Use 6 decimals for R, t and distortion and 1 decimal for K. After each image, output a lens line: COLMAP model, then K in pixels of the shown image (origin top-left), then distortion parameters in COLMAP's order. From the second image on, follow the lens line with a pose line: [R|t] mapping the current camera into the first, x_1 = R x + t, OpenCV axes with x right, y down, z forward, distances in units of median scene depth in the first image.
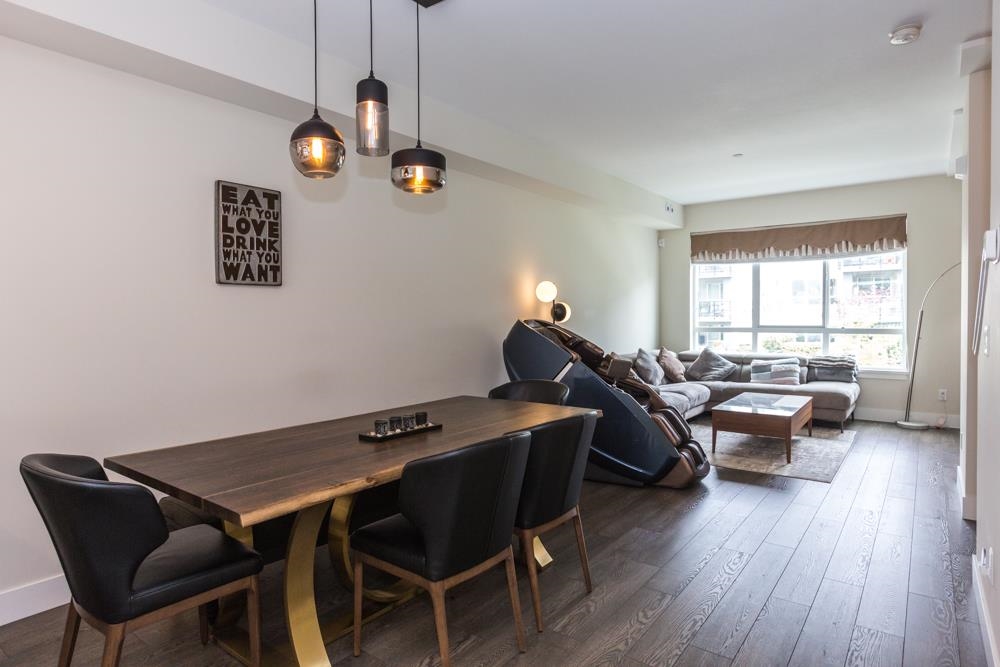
lens RADIAL K [[556.7, 0, 496.6], [0, 556.7, 328.5], [0, 0, 1]] dist [0.004763, 0.000377]
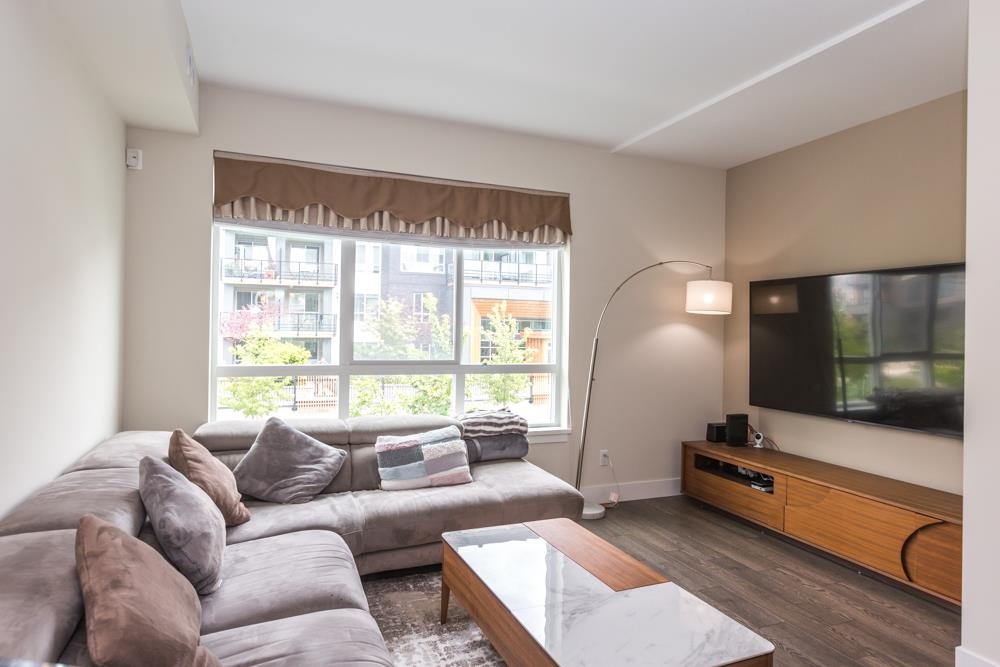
lens RADIAL K [[585.6, 0, 498.8], [0, 585.6, 333.1], [0, 0, 1]] dist [0.000288, 0.000684]
pose [[0.511729, 0.012572, 0.859055, 0.080558], [-0.001382, 0.999904, -0.013811, -0.025774], [-0.859146, 0.005880, 0.511697, 0.654345]]
